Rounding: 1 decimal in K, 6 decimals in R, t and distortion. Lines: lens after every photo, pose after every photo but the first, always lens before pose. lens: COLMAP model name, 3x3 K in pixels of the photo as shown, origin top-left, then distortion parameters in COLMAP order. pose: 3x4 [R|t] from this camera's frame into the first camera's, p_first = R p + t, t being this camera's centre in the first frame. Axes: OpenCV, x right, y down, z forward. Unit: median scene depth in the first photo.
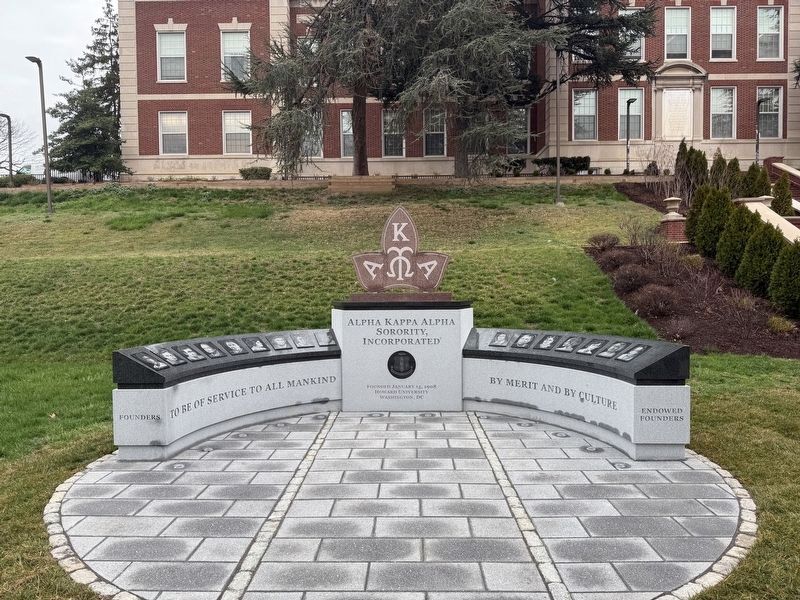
lens RADIAL K [[566.2, 0, 400.4], [0, 566.2, 305.4], [0, 0, 1]] dist [0.075741, -0.101380]
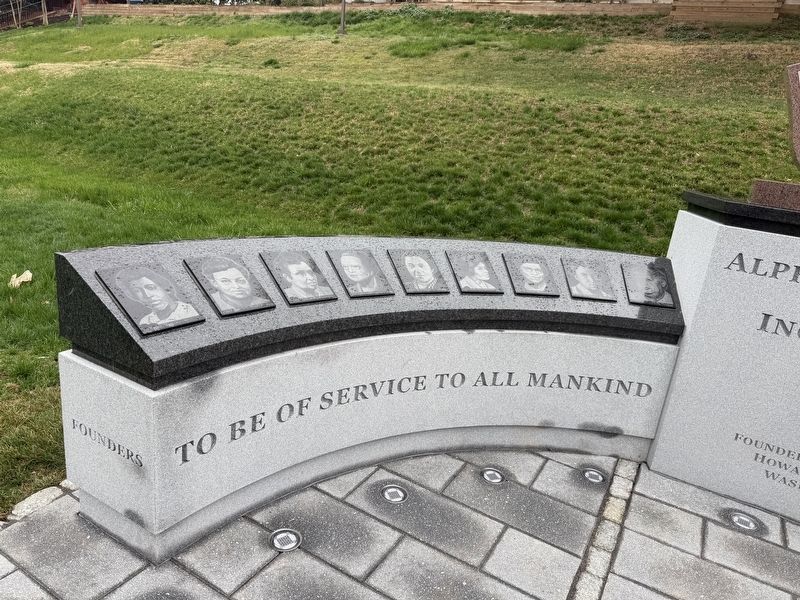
lens RADIAL K [[566.2, 0, 400.4], [0, 566.2, 305.4], [0, 0, 1]] dist [0.075741, -0.101380]
pose [[0.873760, 0.245364, -0.419929, -0.061600], [-0.139868, 0.953709, 0.266225, -0.005820], [0.465813, -0.173882, 0.867631, 0.312283]]
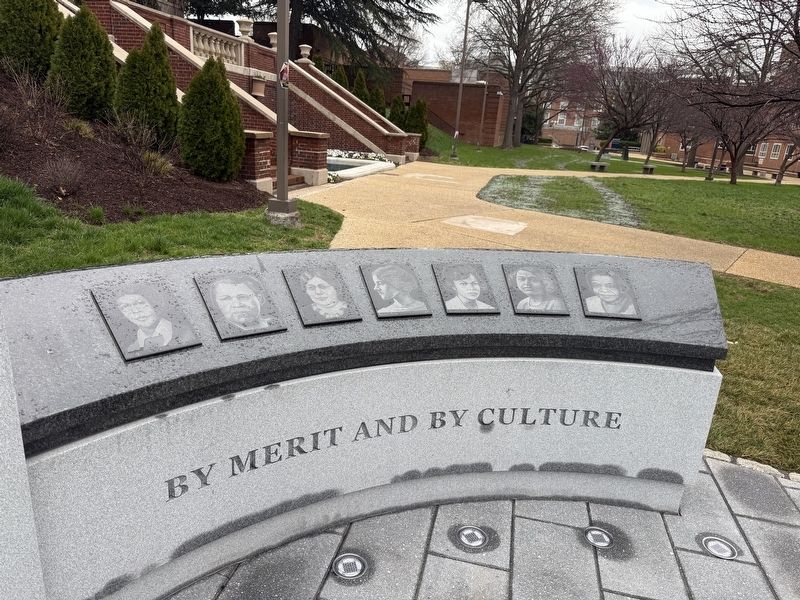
lens RADIAL K [[566.2, 0, 400.4], [0, 566.2, 305.4], [0, 0, 1]] dist [0.075741, -0.101380]
pose [[0.197601, -0.272722, 0.941582, -0.019472], [-0.036720, 0.957787, 0.285122, -0.011623], [-0.979594, -0.090916, 0.179246, 0.454169]]
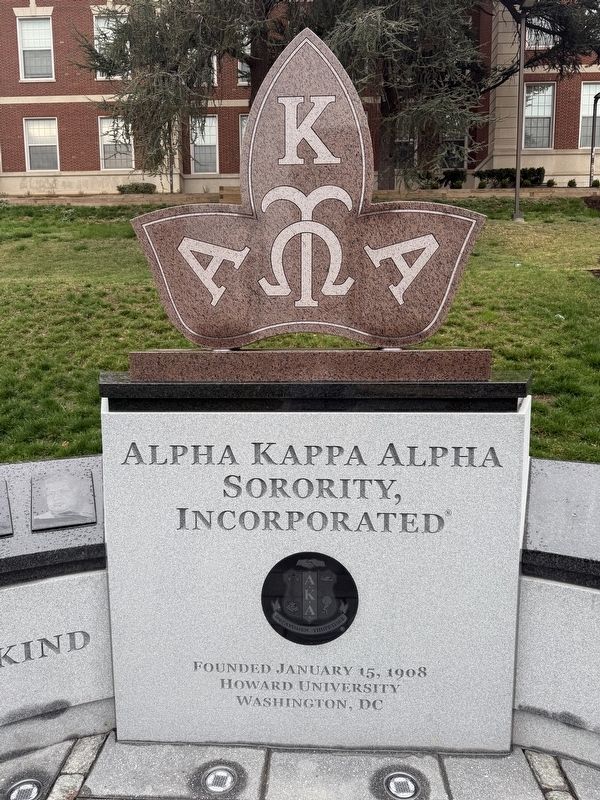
lens RADIAL K [[566.2, 0, 296.1], [0, 566.2, 403.9], [0, 0, 1]] dist [0.075741, -0.101380]
pose [[0.999667, 0.004683, -0.025367, 0.001179], [-0.002198, 0.995271, 0.097108, -0.012627], [0.025701, -0.097020, 0.994951, 0.385195]]
